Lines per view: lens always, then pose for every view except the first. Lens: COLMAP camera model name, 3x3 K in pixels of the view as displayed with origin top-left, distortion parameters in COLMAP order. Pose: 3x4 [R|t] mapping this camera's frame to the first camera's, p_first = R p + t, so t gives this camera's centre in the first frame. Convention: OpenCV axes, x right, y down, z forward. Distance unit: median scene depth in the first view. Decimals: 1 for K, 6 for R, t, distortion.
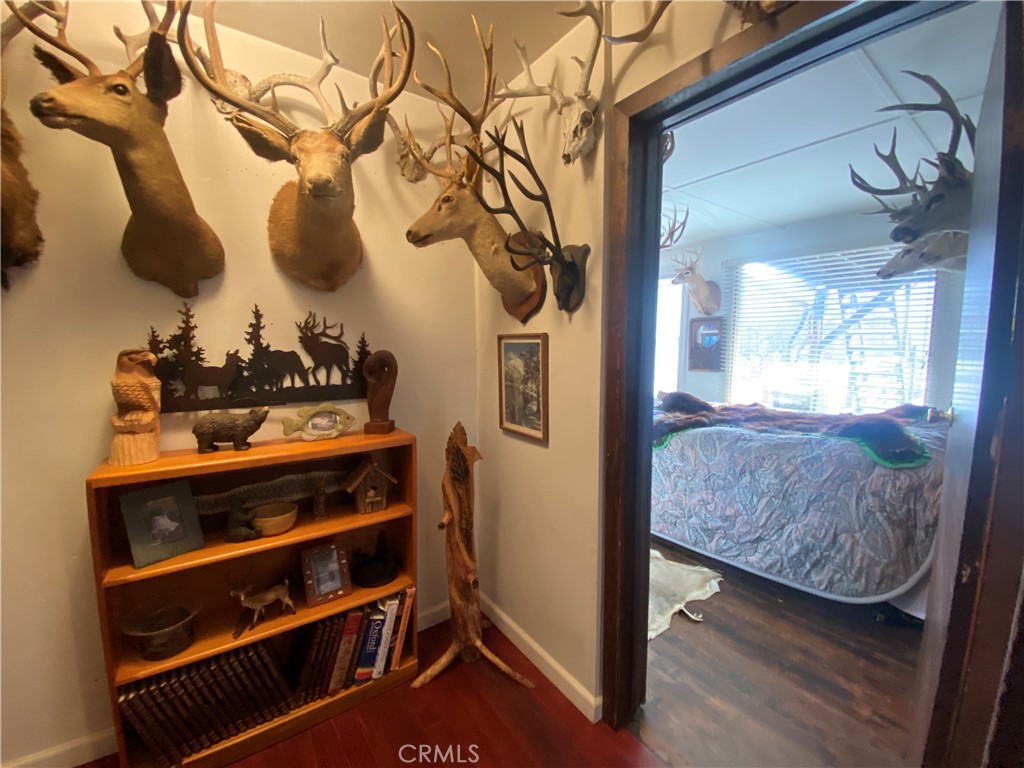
lens RADIAL K [[409.7, 0, 508.1], [0, 409.7, 376.8], [0, 0, 1]] dist [-0.022790, -0.000104]
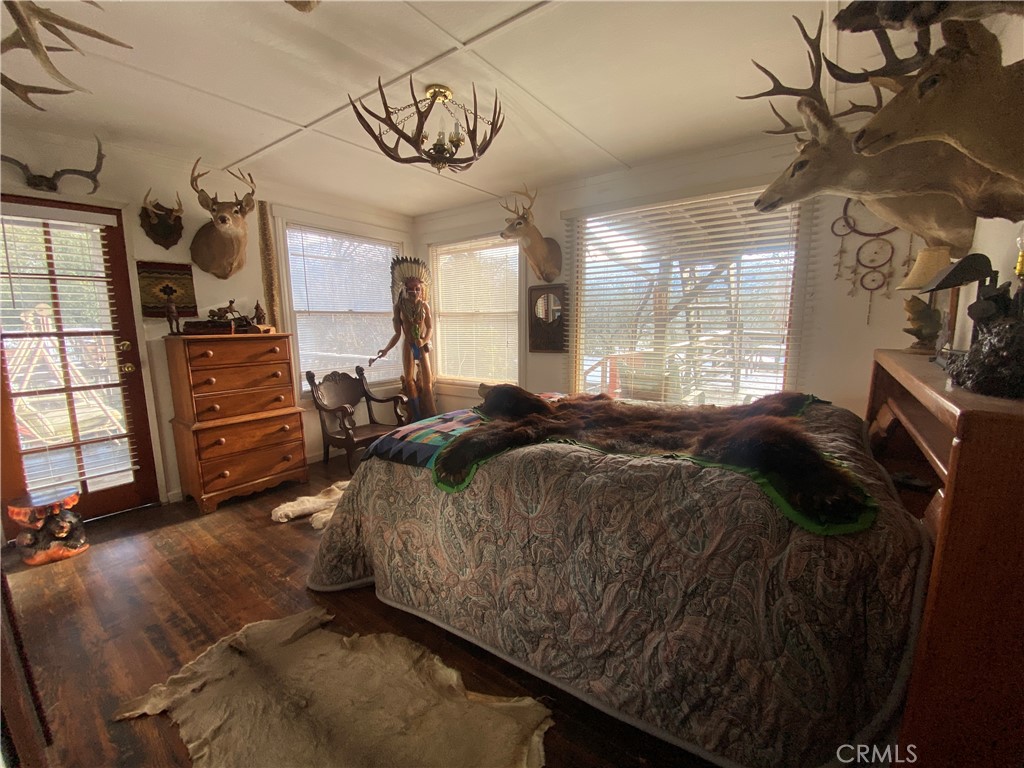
lens RADIAL K [[420.5, 0, 512.0], [0, 420.5, 384.0], [0, 0, 1]] dist [0.001115, -0.010683]
pose [[0.947463, -0.057150, 0.314720, 0.332010], [0.038378, 0.997112, 0.065529, -0.020687], [-0.317556, -0.050008, 0.946920, 0.505611]]
